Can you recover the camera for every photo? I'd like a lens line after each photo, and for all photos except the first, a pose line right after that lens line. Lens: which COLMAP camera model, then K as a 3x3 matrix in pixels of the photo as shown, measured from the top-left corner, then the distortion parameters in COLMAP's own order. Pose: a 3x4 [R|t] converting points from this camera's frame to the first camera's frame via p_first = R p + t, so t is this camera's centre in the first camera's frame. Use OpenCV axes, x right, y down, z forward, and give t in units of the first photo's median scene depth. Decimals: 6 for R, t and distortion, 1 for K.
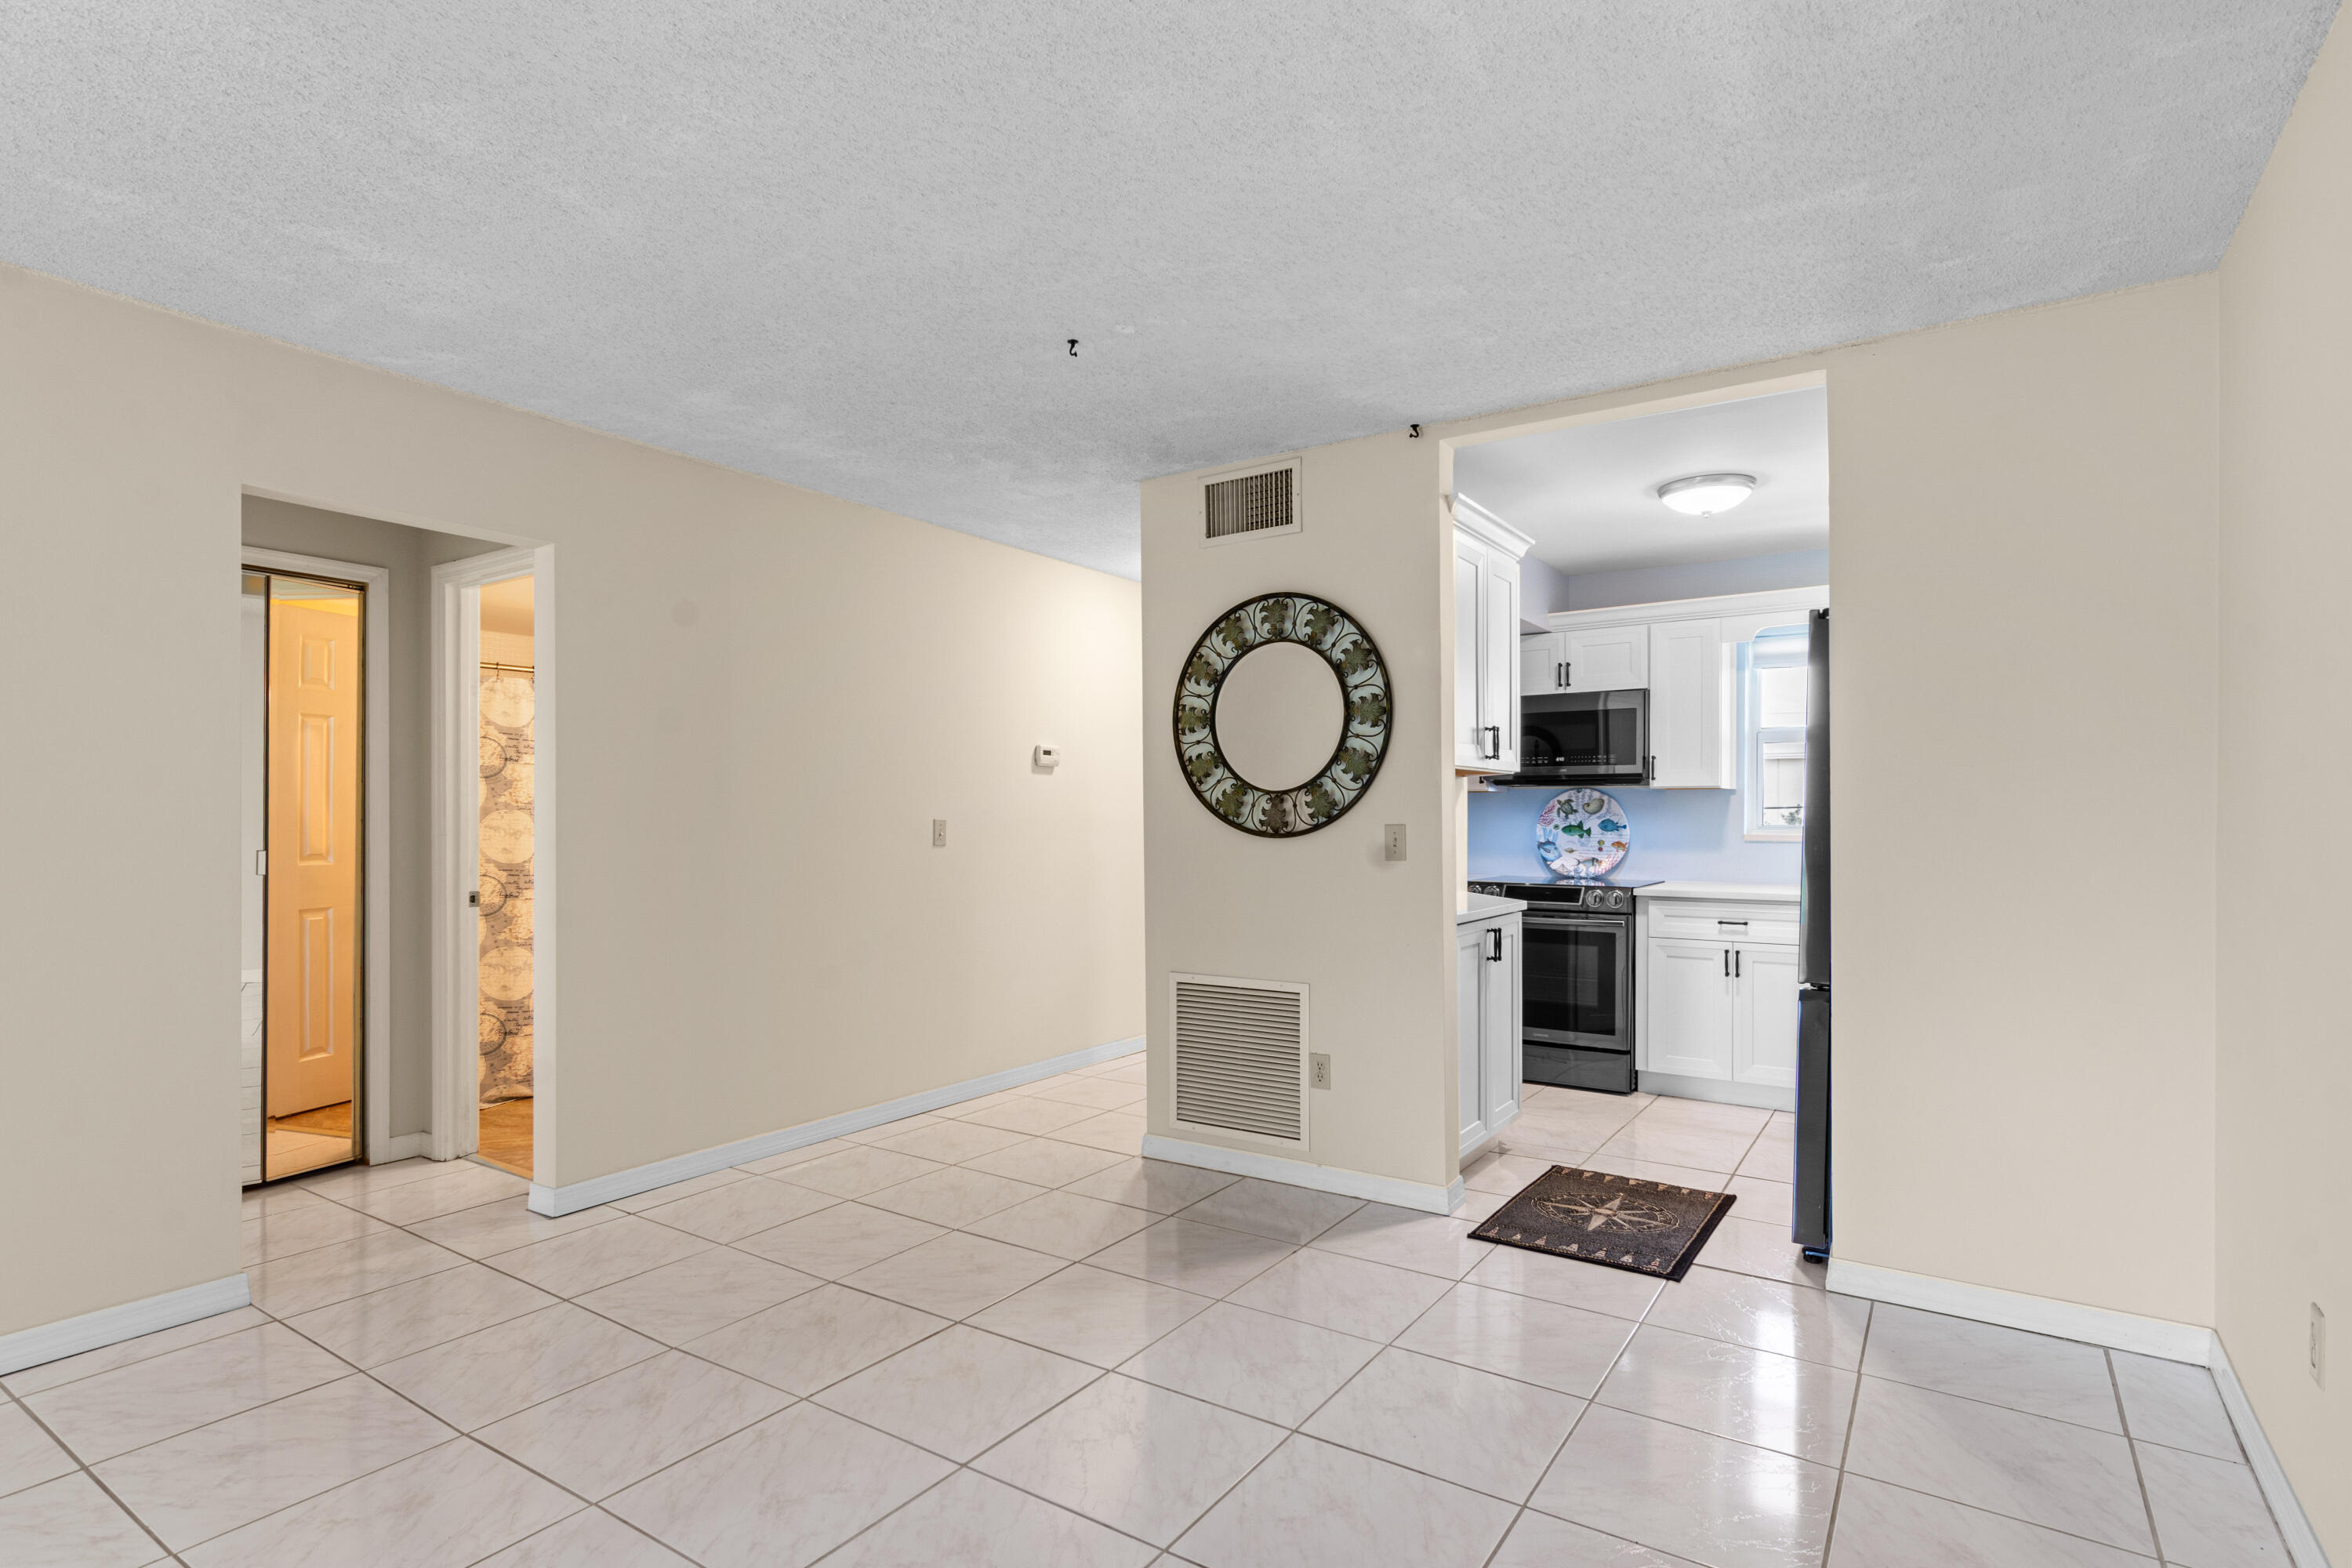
lens RADIAL K [[1173.3, 0, 1177.6], [0, 1173.3, 820.7], [0, 0, 1]] dist [0.014963, 0.000075]
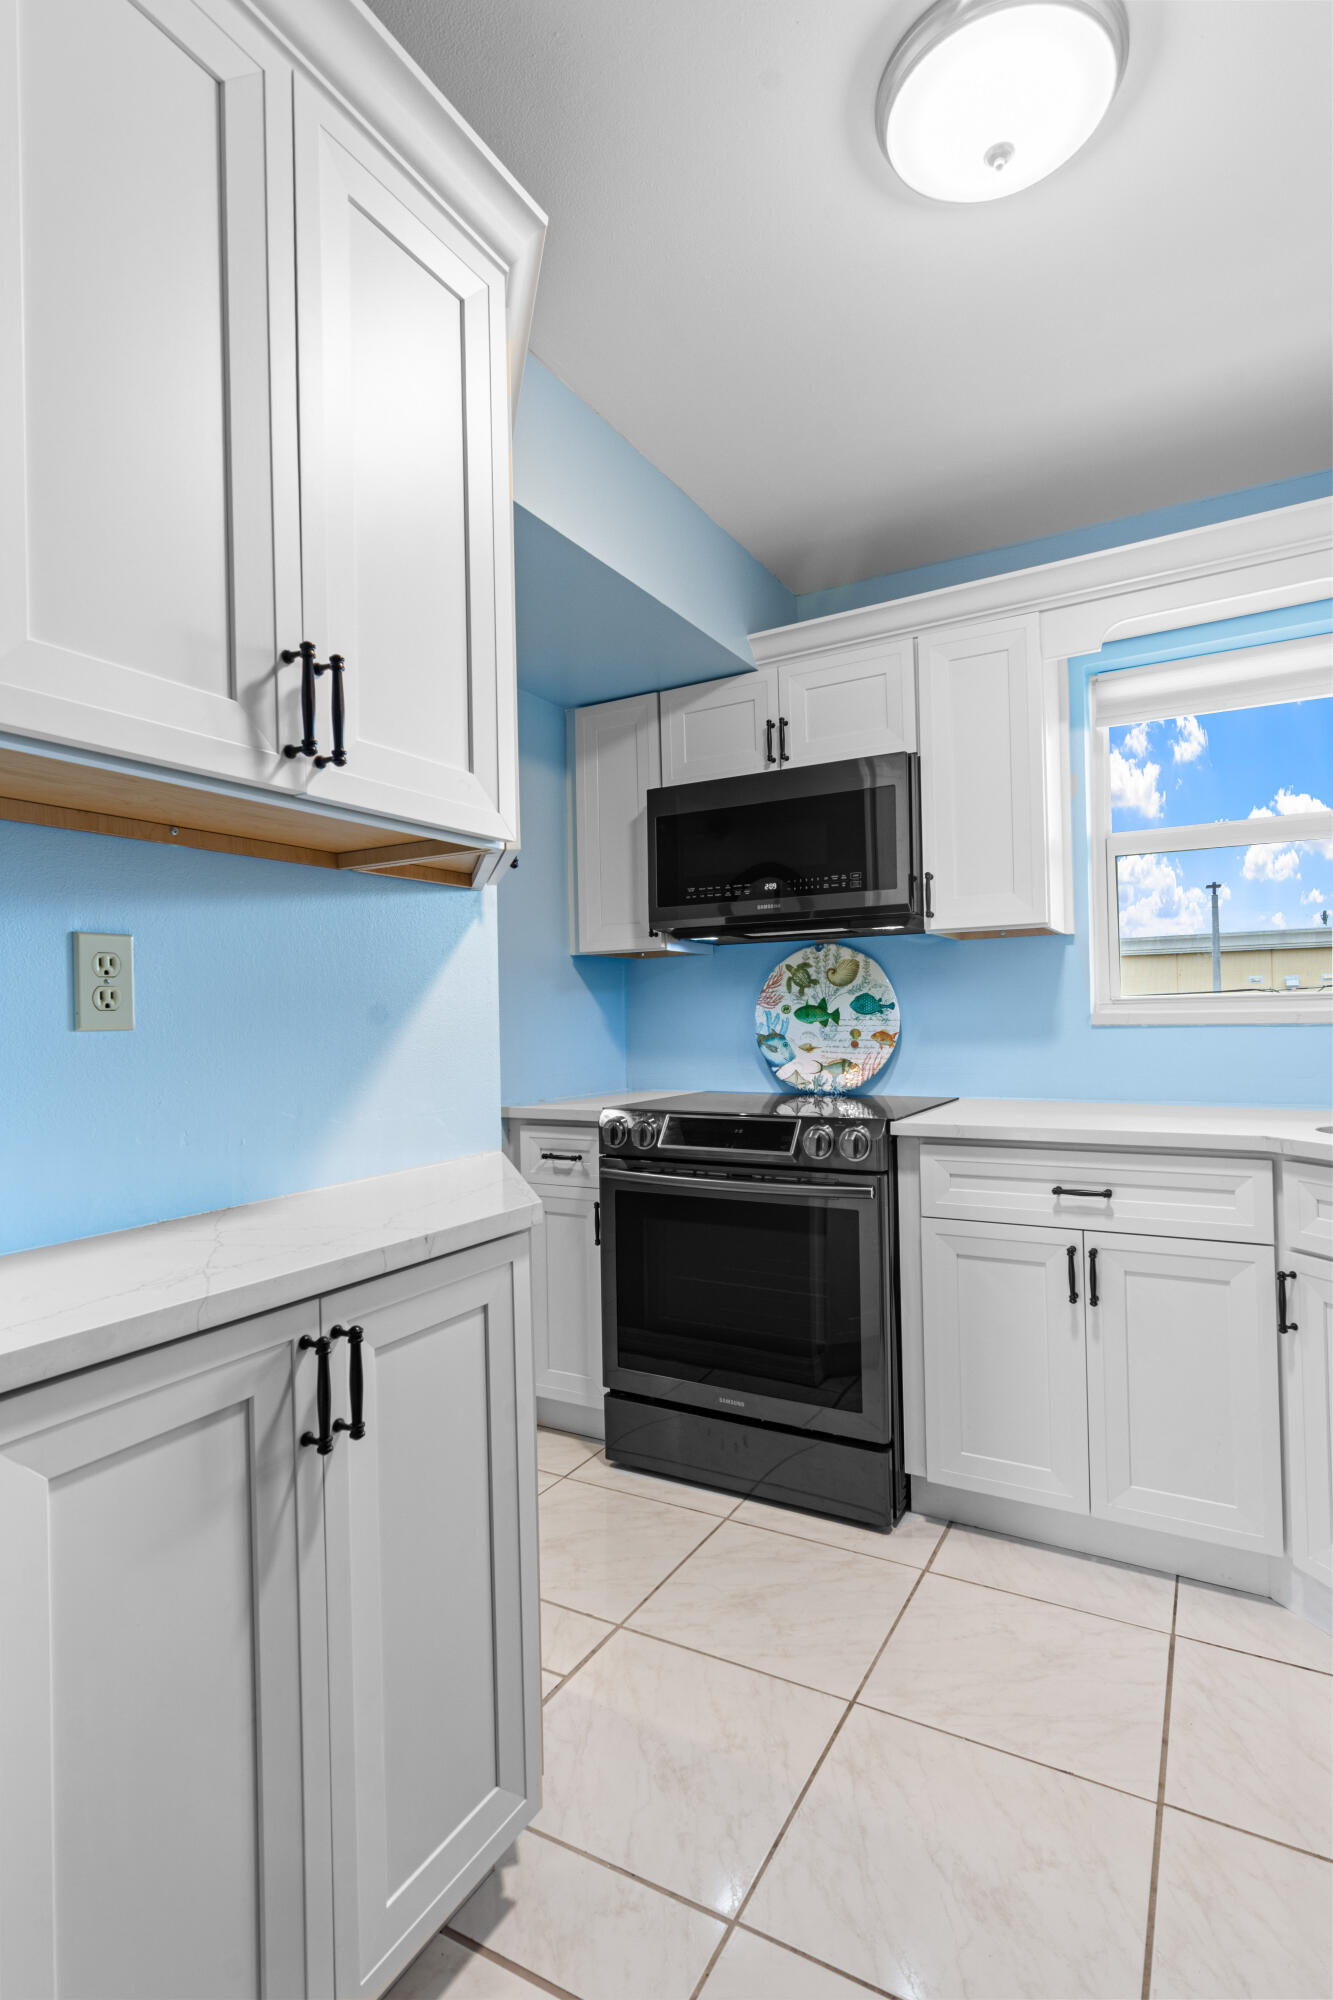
lens RADIAL K [[997.7, 0, 665.9], [0, 997.7, 1001.7], [0, 0, 1]] dist [0.014963, 0.000075]
pose [[0.997038, -0.018182, 0.074731, 0.244061], [0.019656, 0.999625, -0.019041, 0.010990], [-0.074357, 0.020454, 0.997022, 0.540351]]
